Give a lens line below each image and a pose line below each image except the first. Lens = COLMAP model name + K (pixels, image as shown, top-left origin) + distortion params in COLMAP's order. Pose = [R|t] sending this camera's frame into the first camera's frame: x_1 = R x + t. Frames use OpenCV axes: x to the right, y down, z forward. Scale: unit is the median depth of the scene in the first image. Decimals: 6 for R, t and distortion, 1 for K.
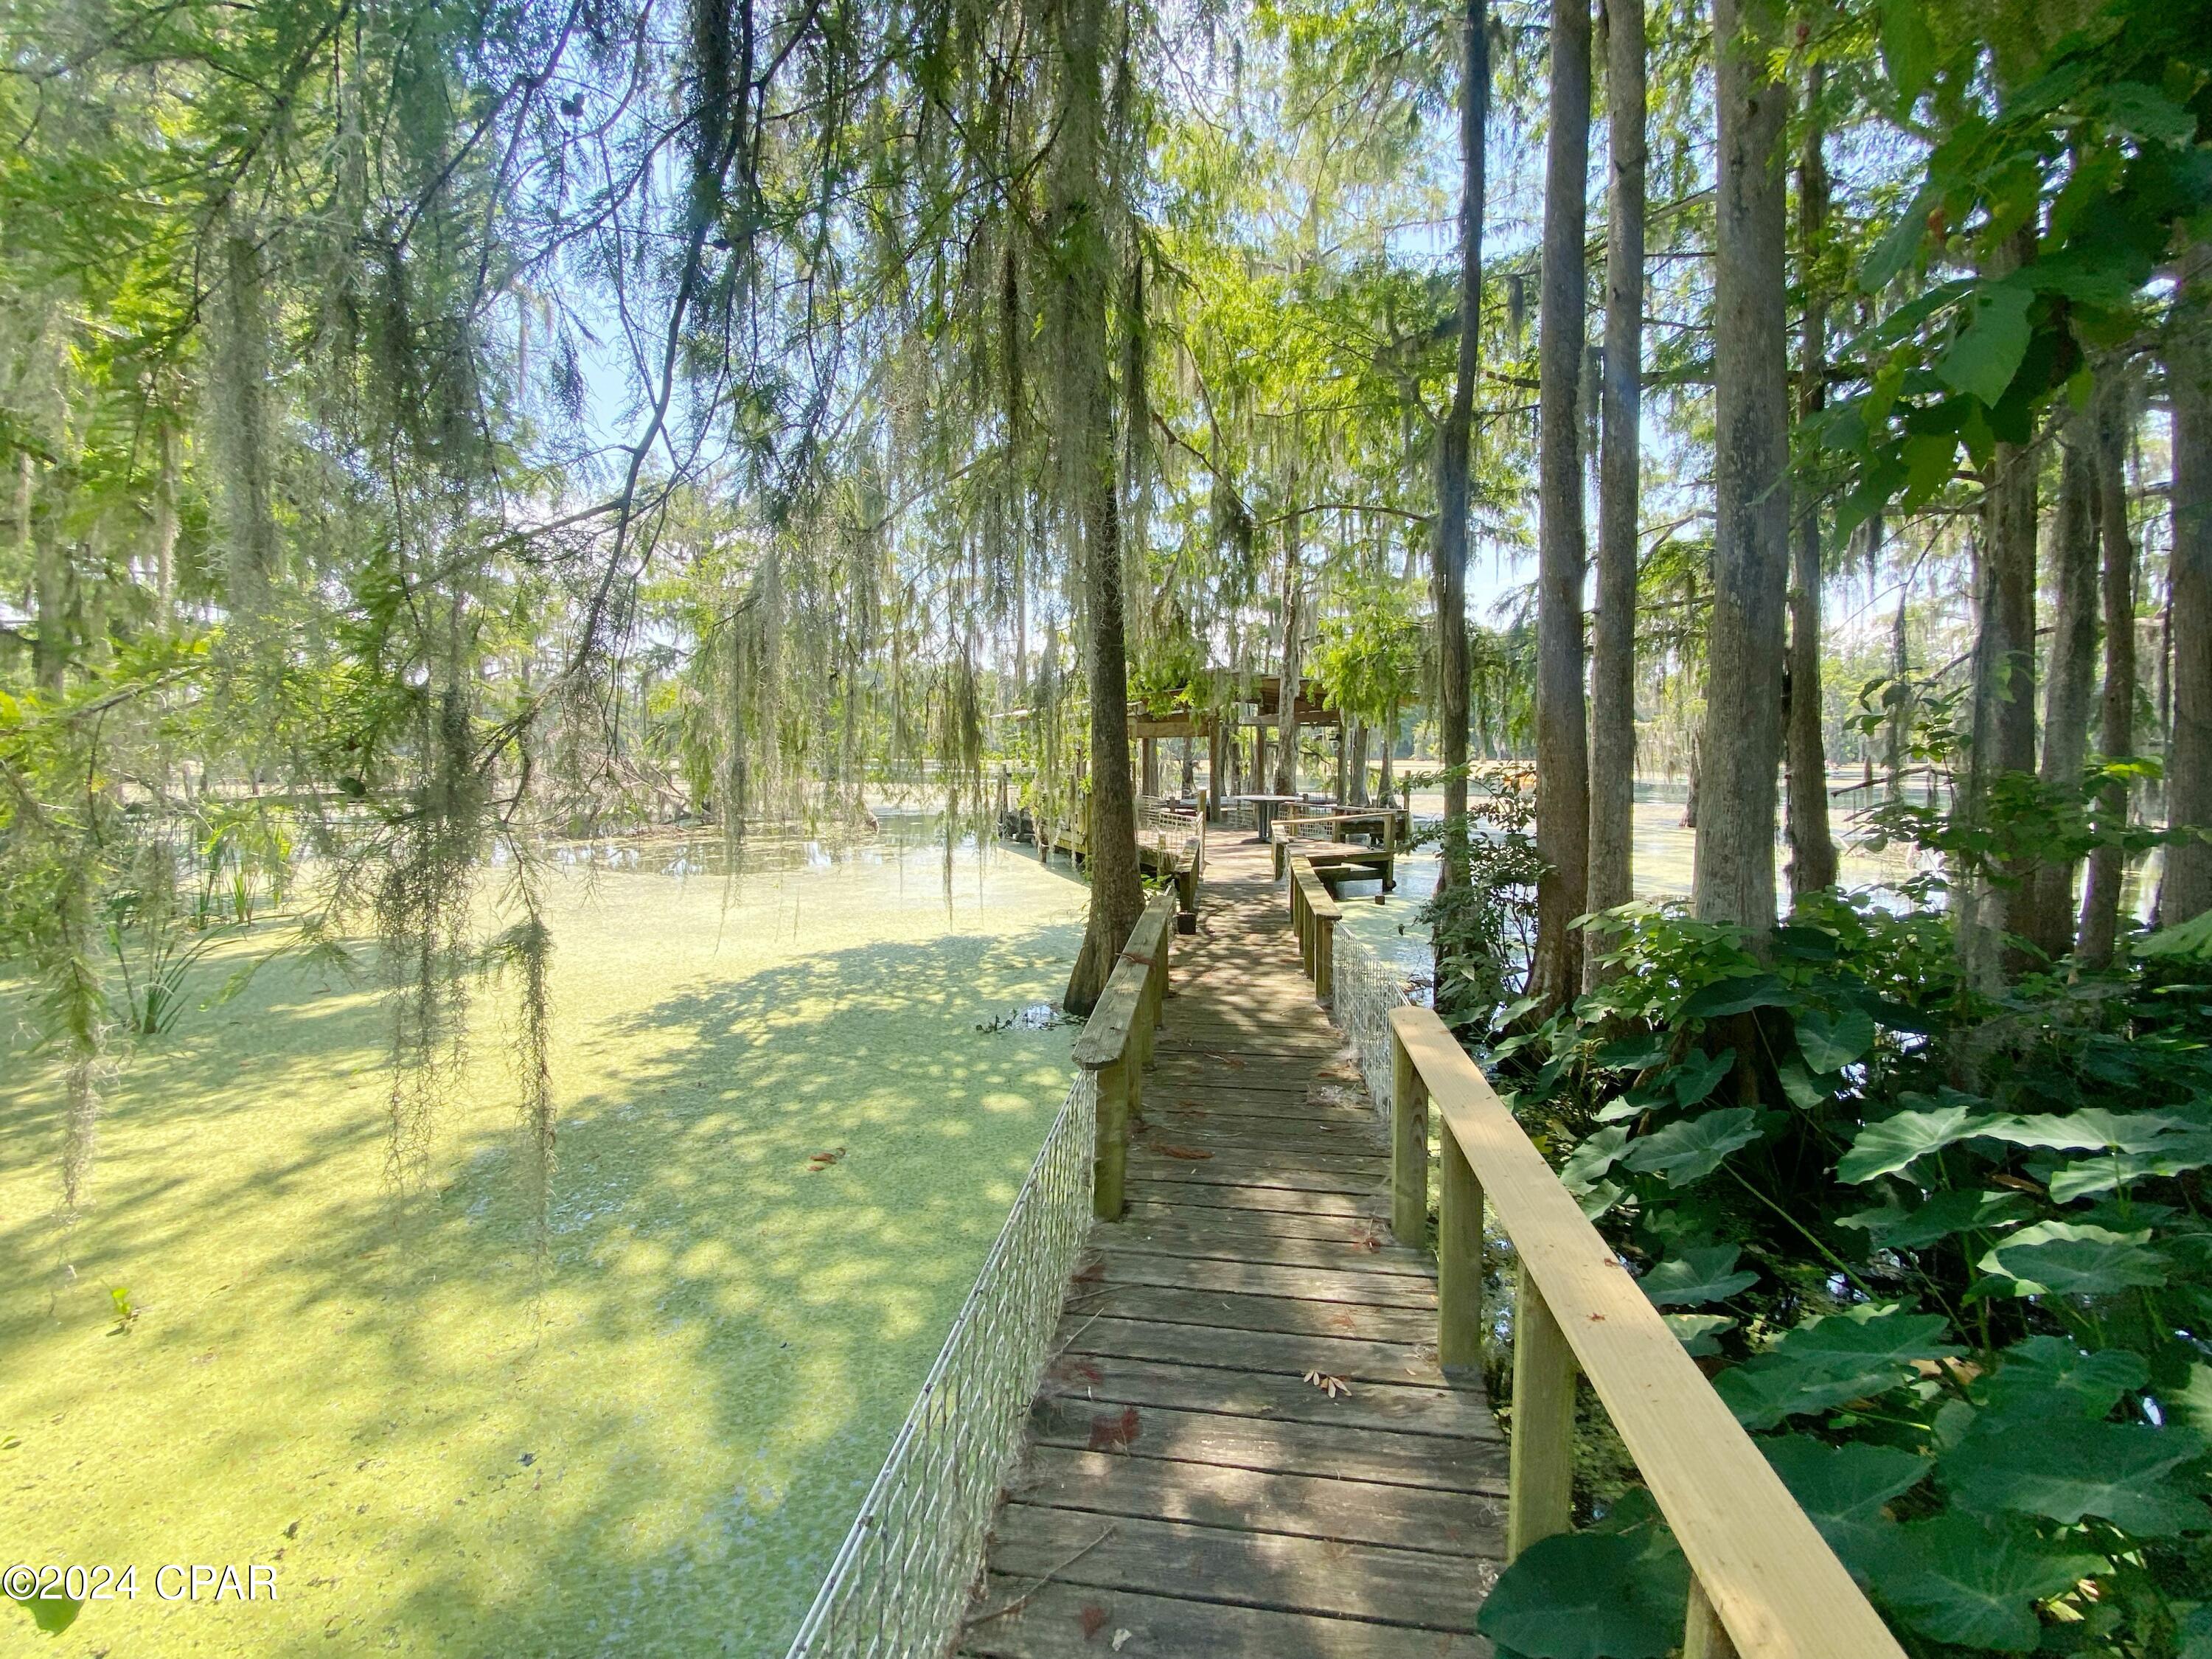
lens RADIAL K [[900.5, 0, 1102.5], [0, 900.5, 823.4], [0, 0, 1]] dist [0.072132, -0.042269]
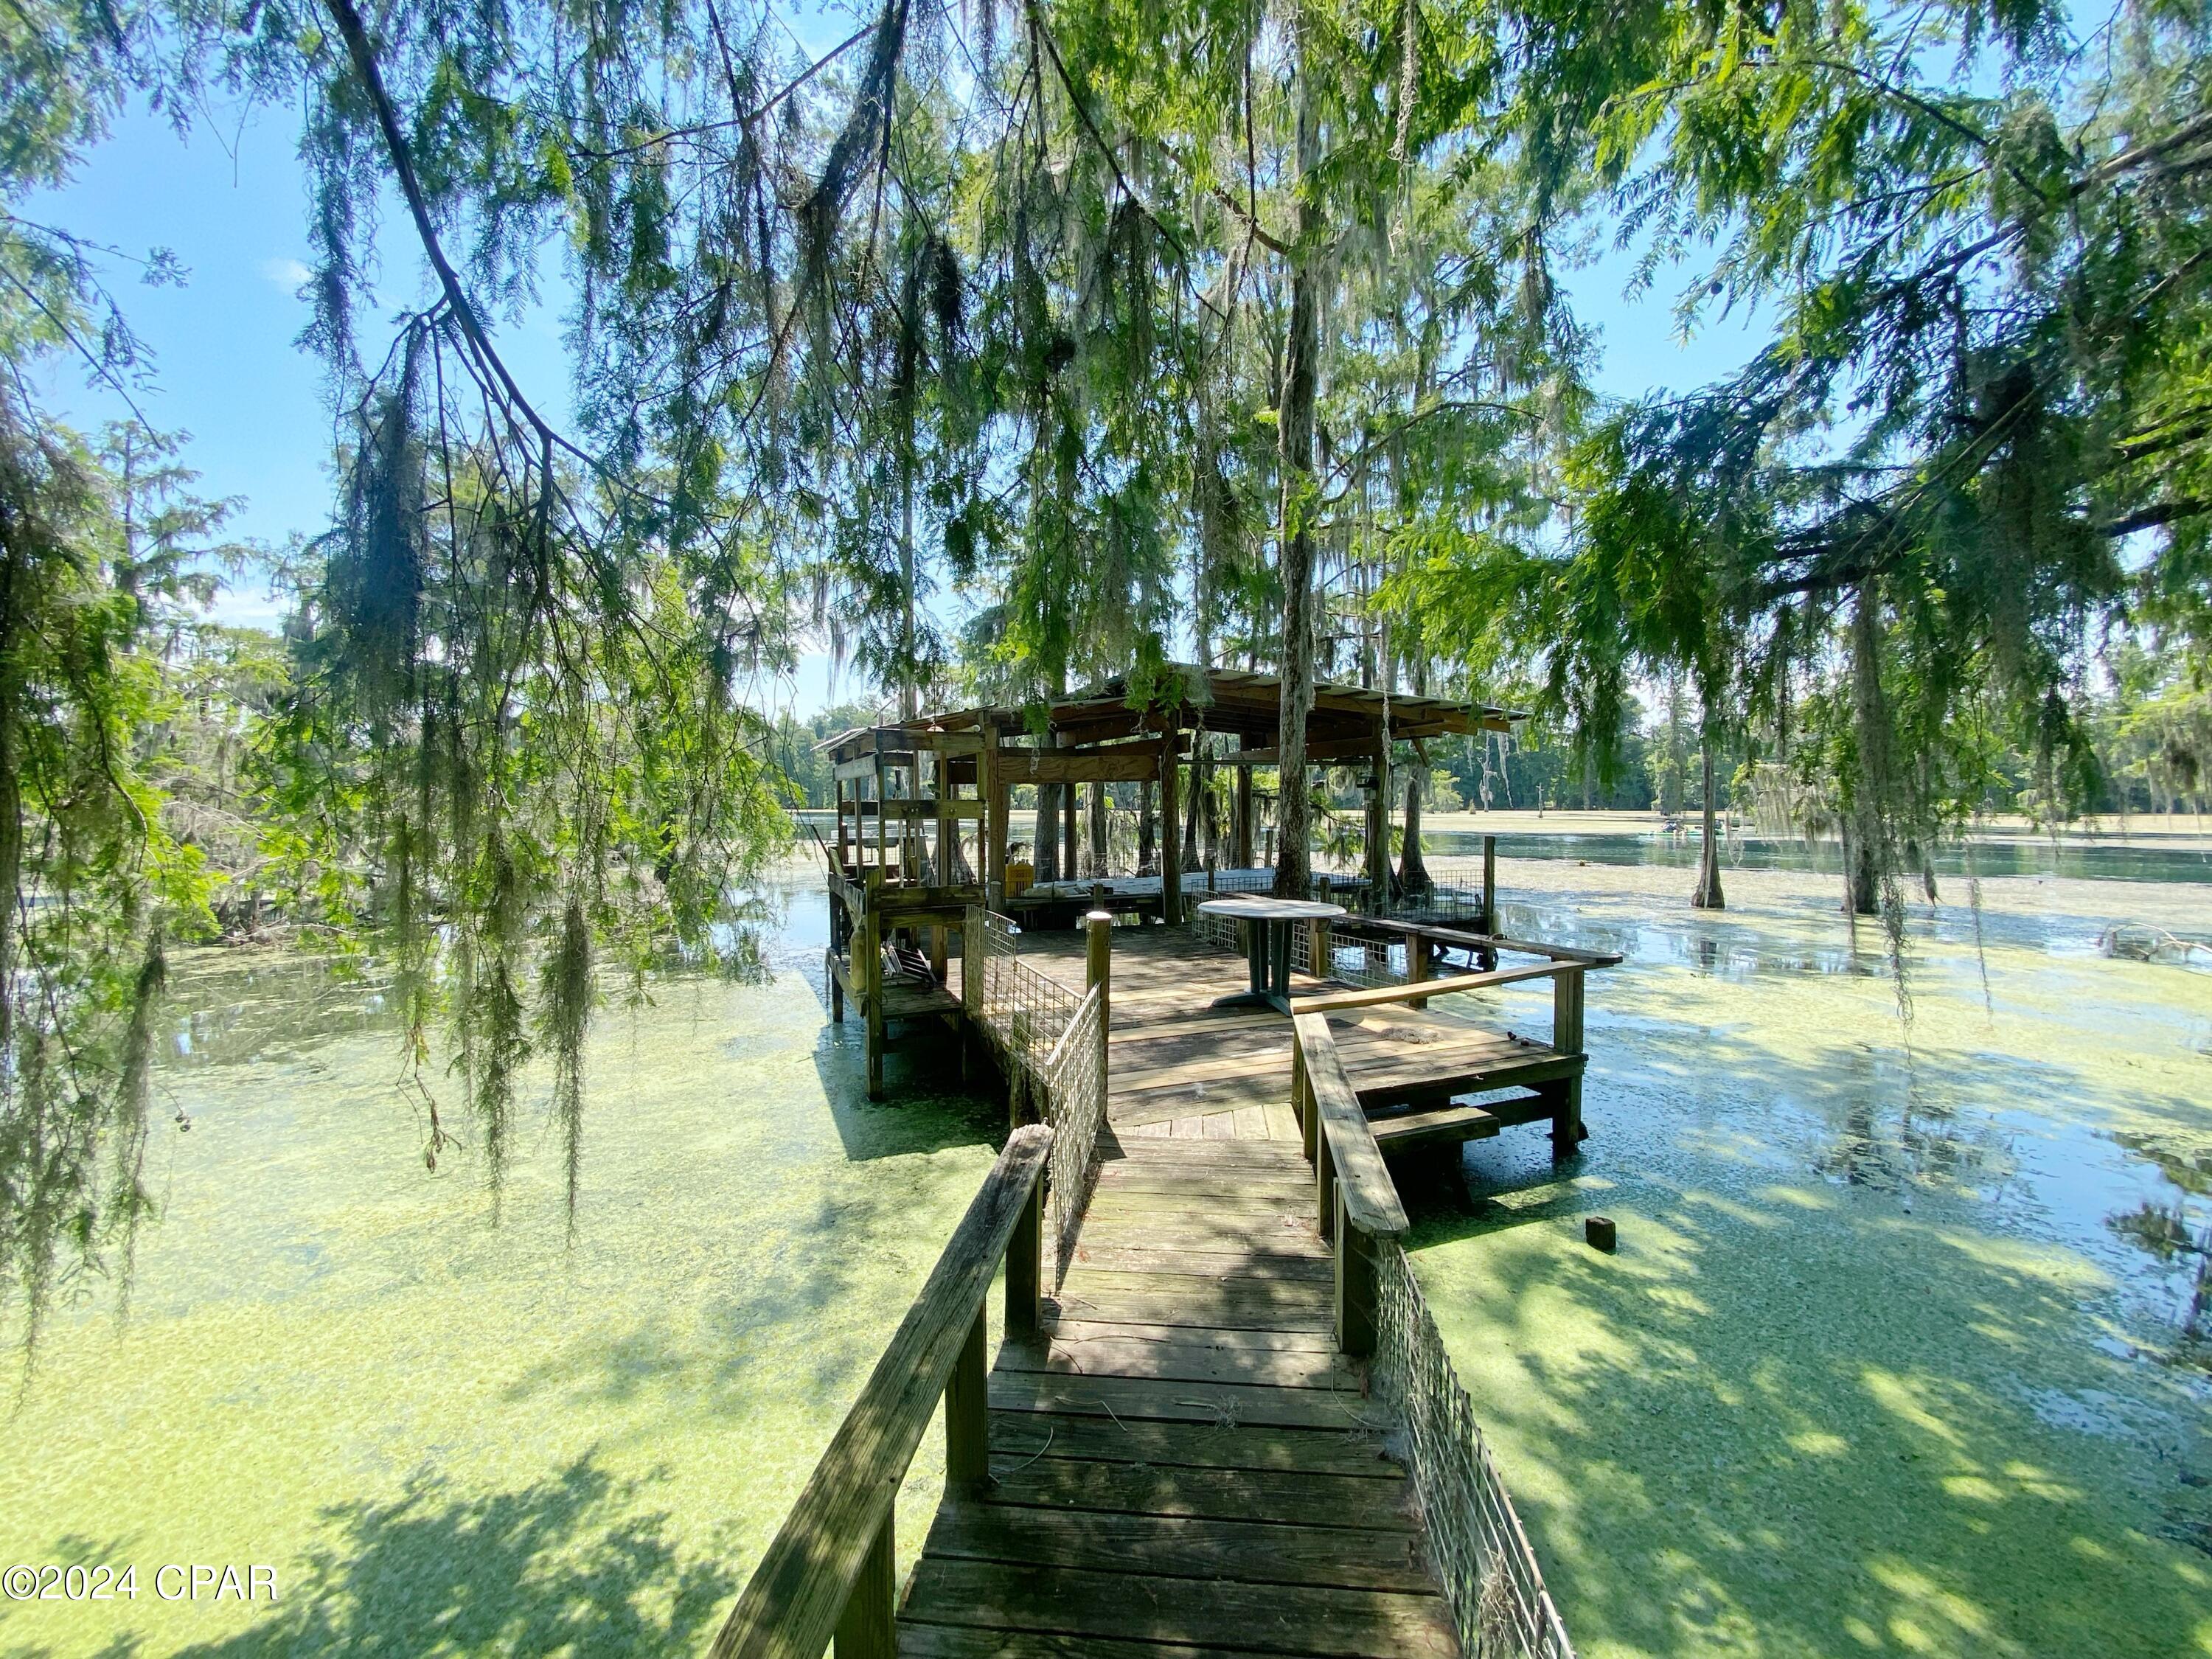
lens RADIAL K [[900.5, 0, 1102.5], [0, 900.5, 823.4], [0, 0, 1]] dist [0.072132, -0.042269]
pose [[0.999763, -0.006966, 0.020614, 0.054739], [0.008006, 0.998677, -0.050797, -0.032200], [-0.020233, 0.050950, 0.998496, 0.332840]]
